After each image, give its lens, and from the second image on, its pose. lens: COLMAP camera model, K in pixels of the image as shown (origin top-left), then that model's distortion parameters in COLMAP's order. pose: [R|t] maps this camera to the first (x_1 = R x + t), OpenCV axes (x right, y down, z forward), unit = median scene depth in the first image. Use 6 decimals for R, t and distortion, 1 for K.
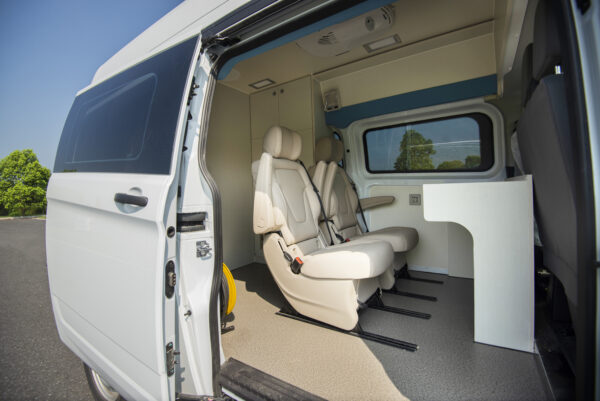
lens RADIAL K [[278.1, 0, 297.6], [0, 278.1, 190.5], [0, 0, 1]] dist [-0.001781, -0.000714]
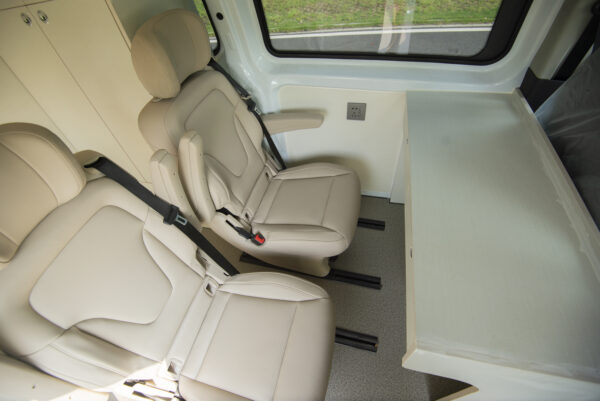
lens RADIAL K [[278.1, 0, 297.6], [0, 278.1, 190.5], [0, 0, 1]] dist [-0.001781, -0.000714]
pose [[0.947175, -0.277636, 0.160554, 0.161146], [0.081825, 0.693236, 0.716051, -0.270278], [-0.310103, -0.665088, 0.679333, 0.514923]]
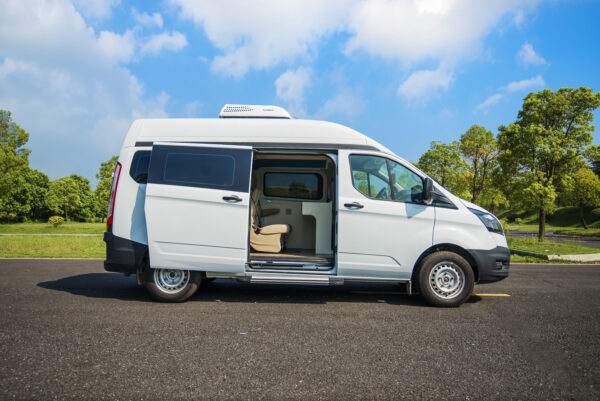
lens RADIAL K [[449.3, 0, 300.0], [0, 449.3, 200.5], [0, 0, 1]] dist [0.000075, -0.000020]
pose [[0.835534, 0.079654, 0.543634, -1.179432], [-0.054824, 0.996584, -0.061759, 0.140331], [-0.546696, 0.021797, 0.837047, -1.614021]]
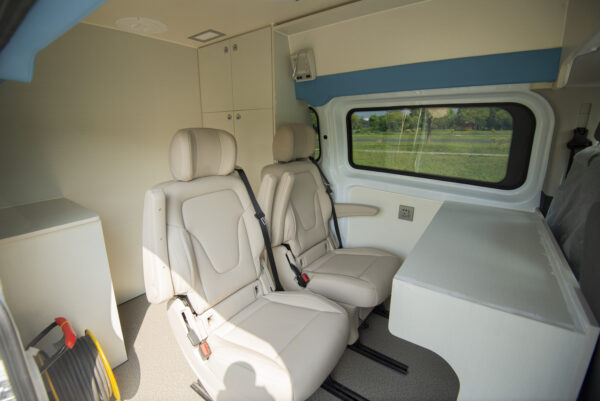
lens RADIAL K [[278.1, 0, 297.6], [0, 278.1, 190.5], [0, 0, 1]] dist [-0.001781, -0.000714]
pose [[0.998432, 0.038137, -0.040982, 0.152968], [-0.027671, 0.972574, 0.230942, -0.184133], [0.048665, -0.229446, 0.972104, 0.259414]]
